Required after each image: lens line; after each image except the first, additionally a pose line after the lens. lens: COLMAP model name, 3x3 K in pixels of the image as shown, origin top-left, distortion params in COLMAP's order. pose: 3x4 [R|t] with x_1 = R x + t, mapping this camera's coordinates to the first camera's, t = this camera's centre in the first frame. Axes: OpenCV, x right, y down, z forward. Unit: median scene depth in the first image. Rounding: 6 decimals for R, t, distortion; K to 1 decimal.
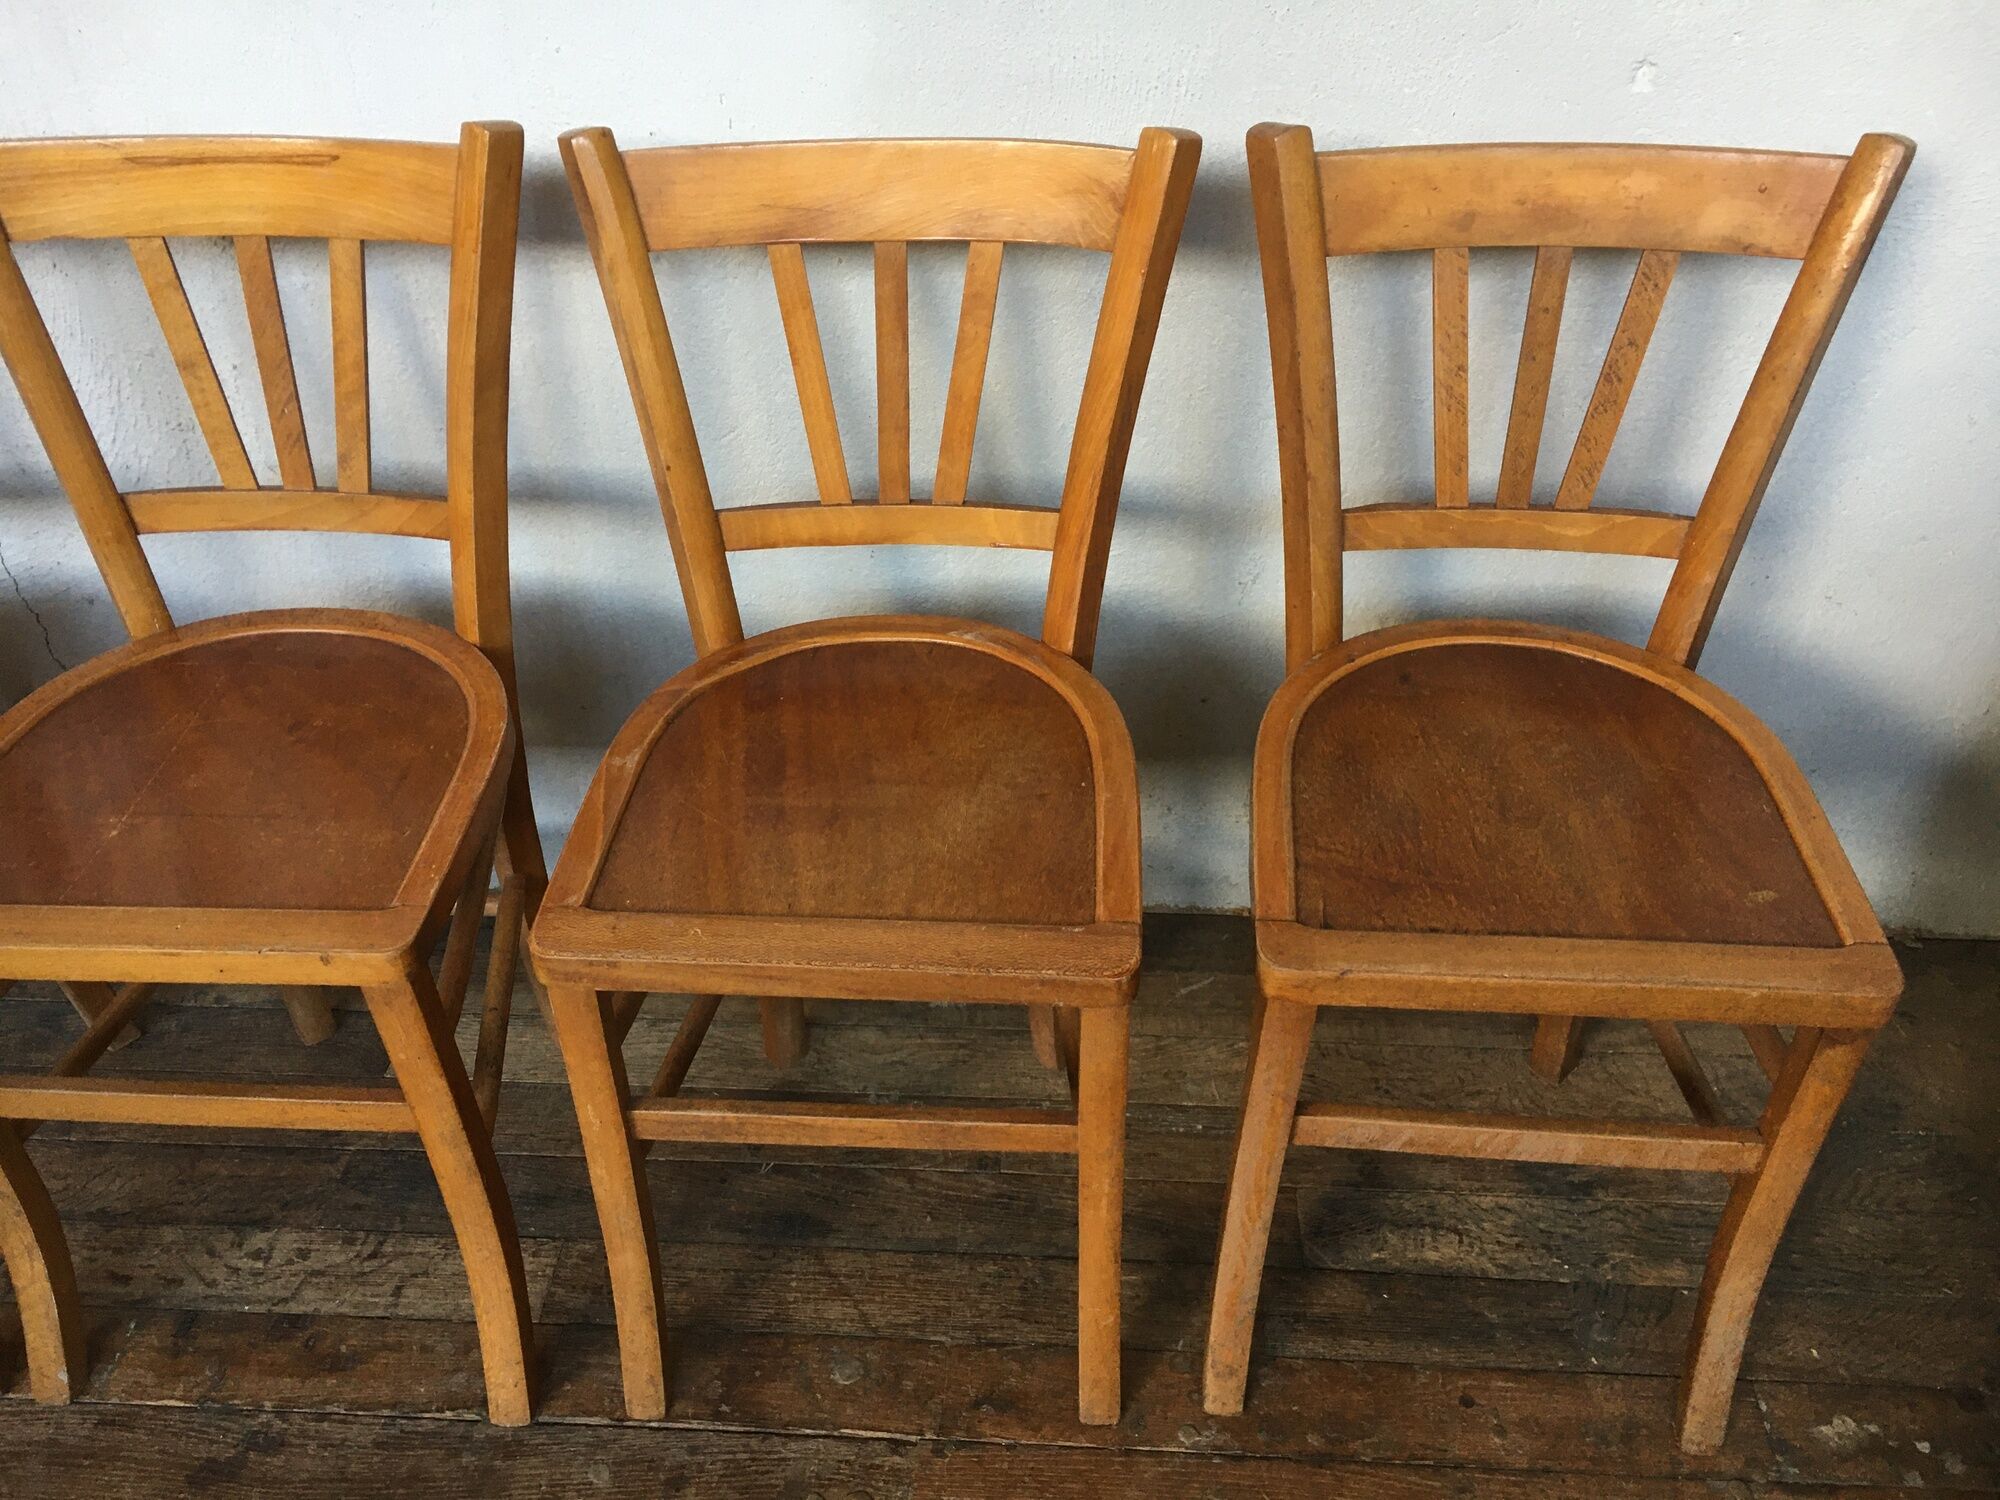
lens RADIAL K [[1701.0, 0, 991.0], [0, 1701.0, 746.6], [0, 0, 1]] dist [0.072601, -0.107914]
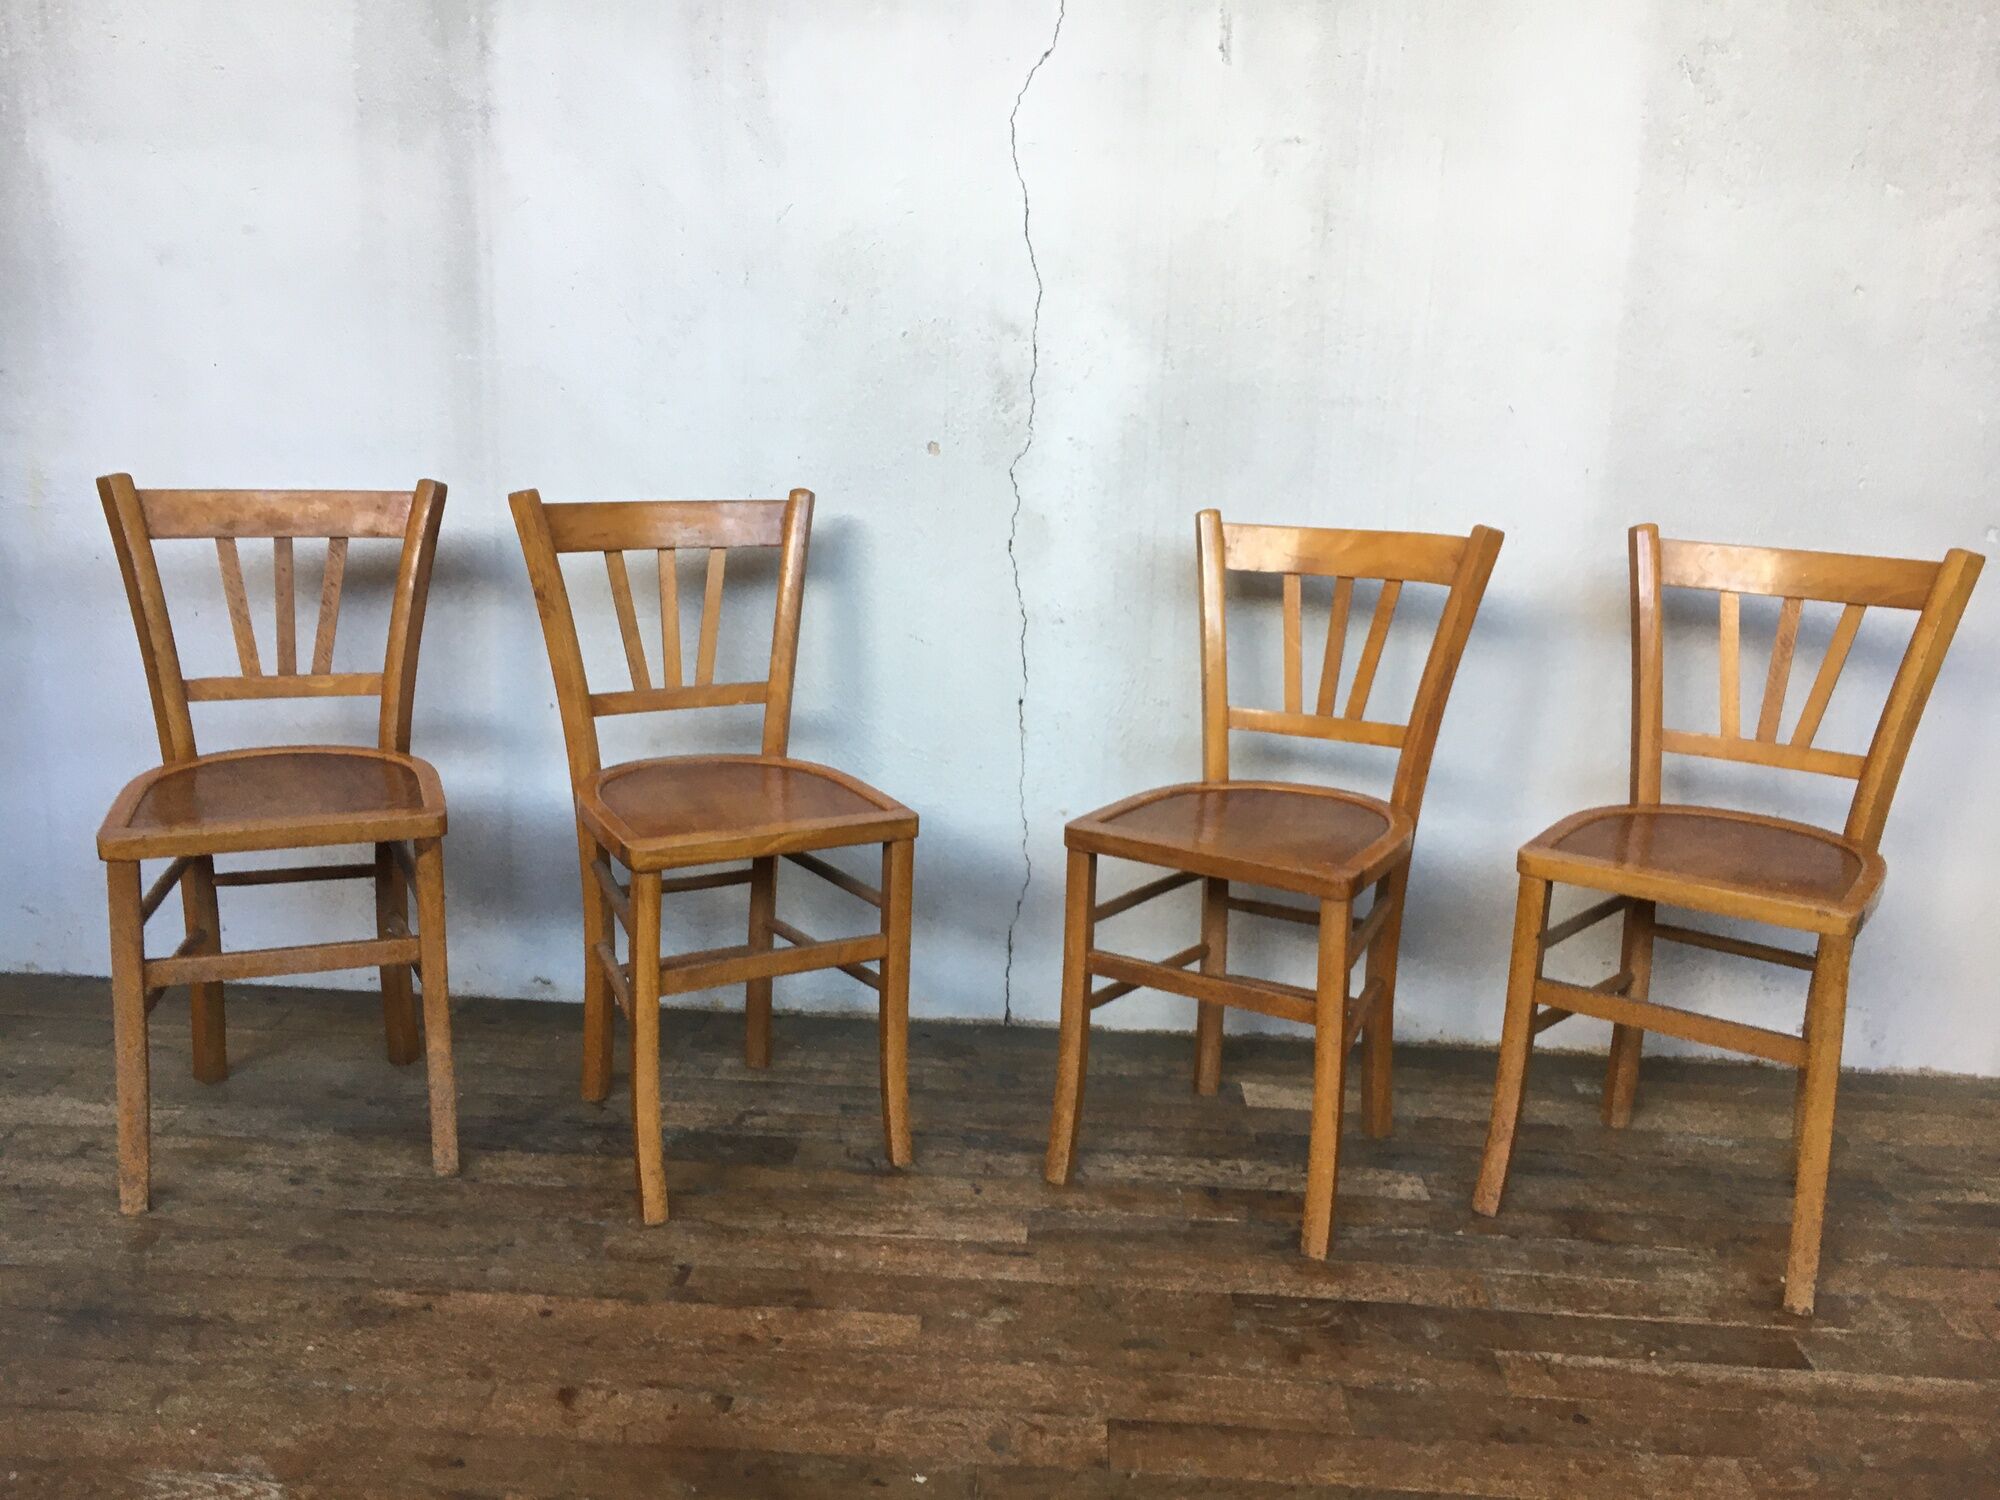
lens RADIAL K [[1697.7, 0, 989.4], [0, 1697.7, 745.3], [0, 0, 1]] dist [0.070984, -0.102698]
pose [[0.999188, 0.039021, 0.010034, -0.742841], [-0.031544, 0.912564, -0.407716, 0.641659], [-0.025066, 0.407068, 0.913054, -0.643340]]
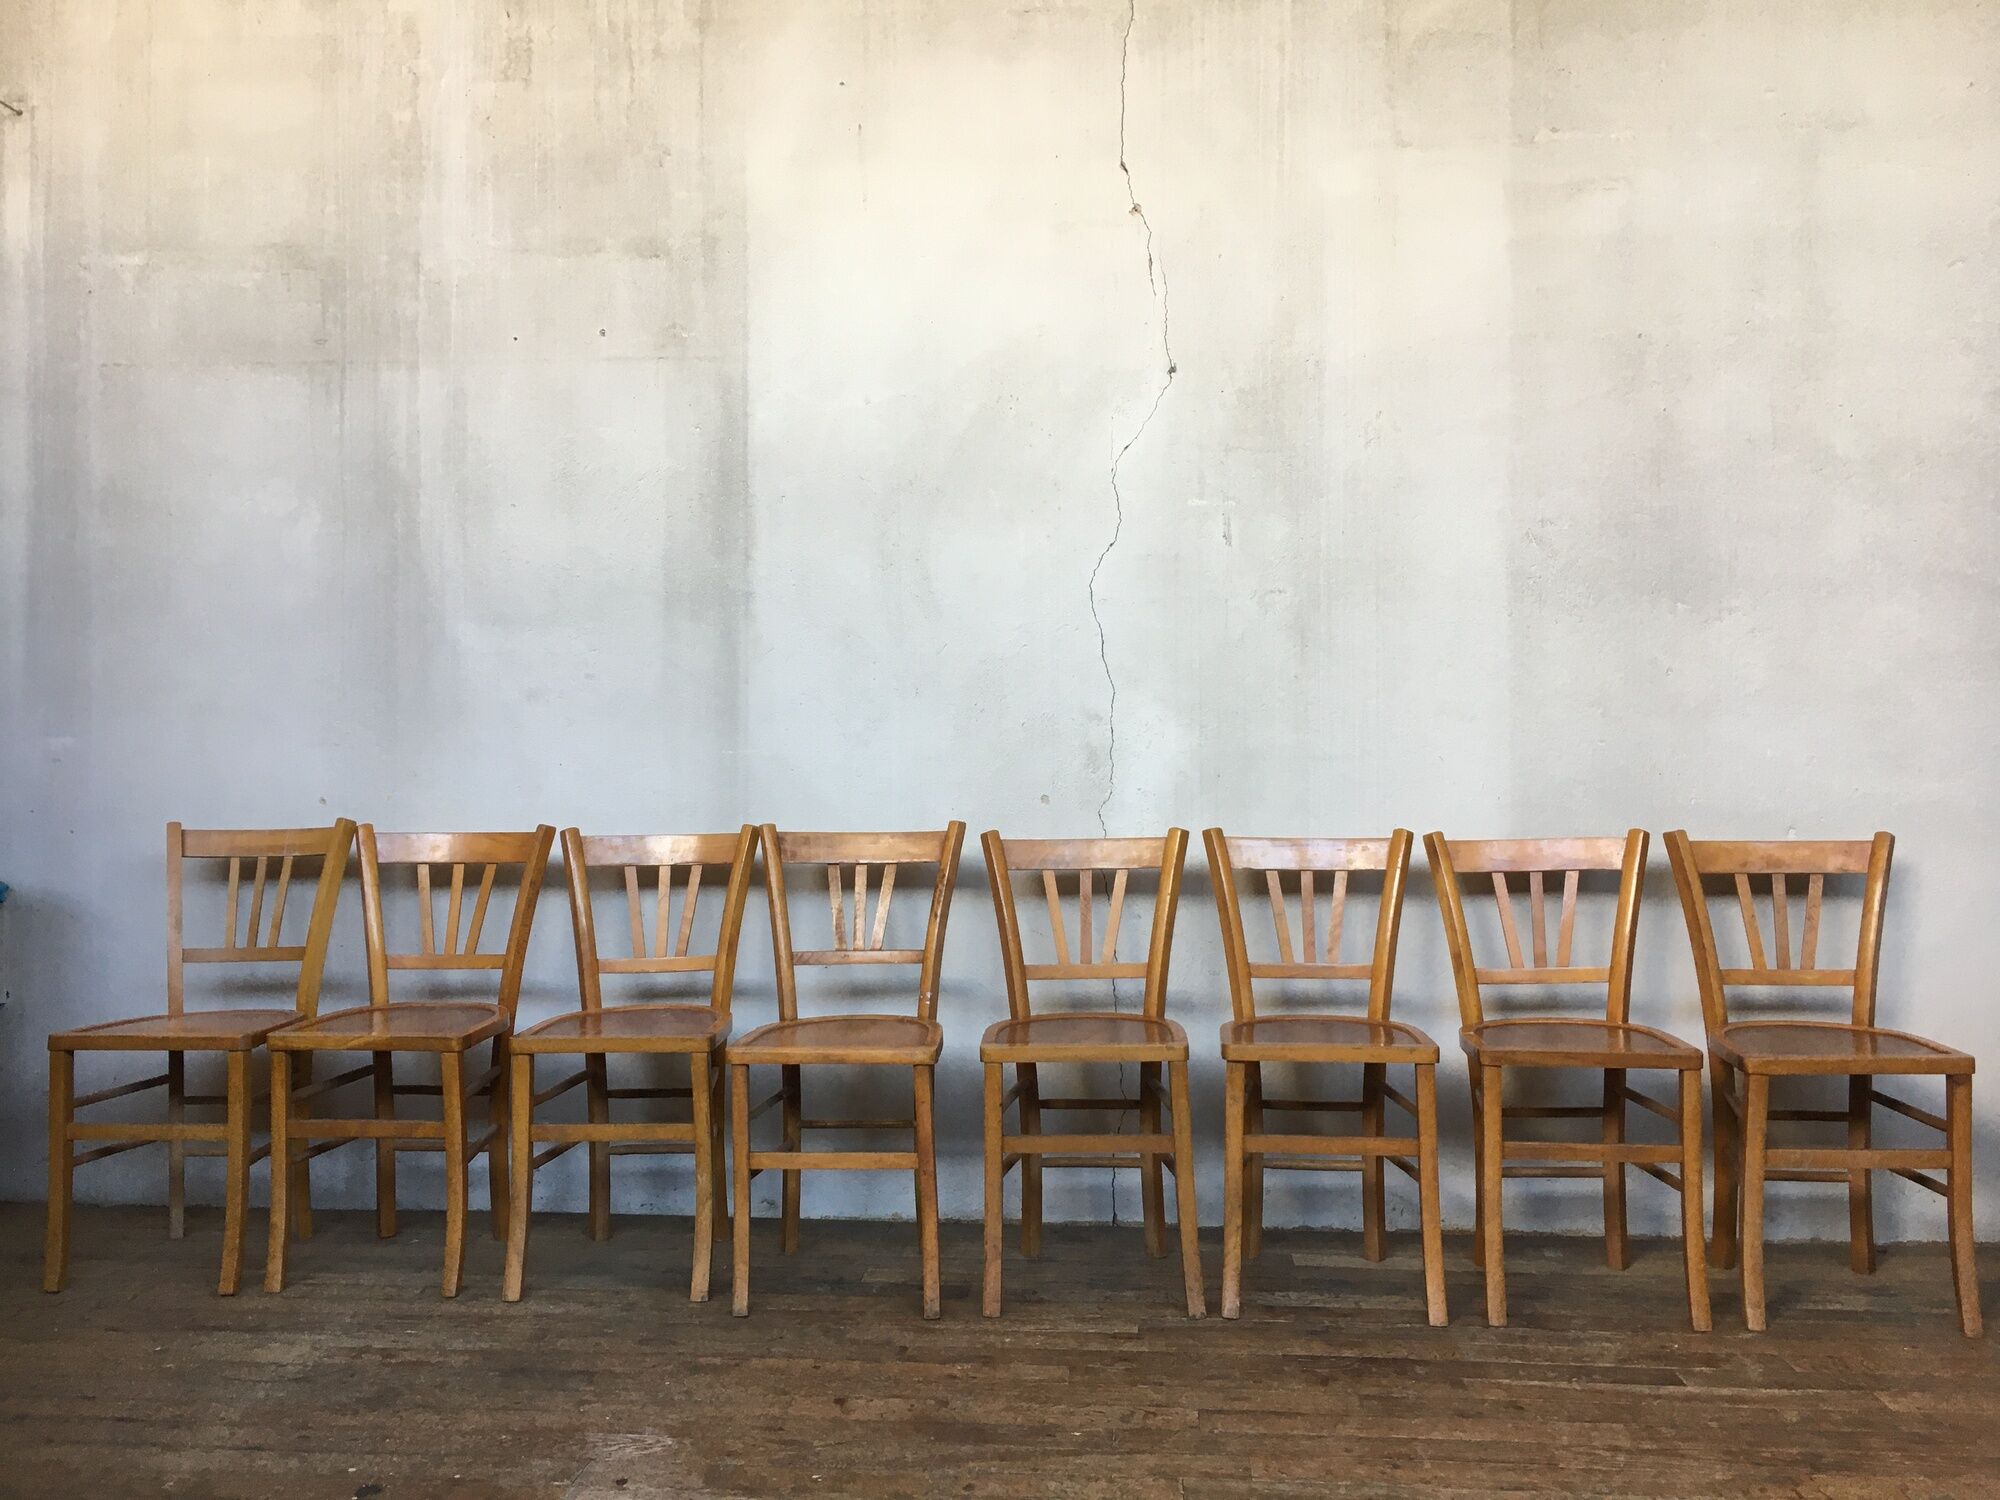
lens RADIAL K [[1703.0, 0, 986.2], [0, 1703.0, 733.0], [0, 0, 1]] dist [0.064573, -0.099923]
pose [[0.999203, 0.000184, -0.039913, -0.784202], [-0.024807, 0.786255, -0.617404, 1.191193], [0.031268, 0.617902, 0.785633, -1.283797]]
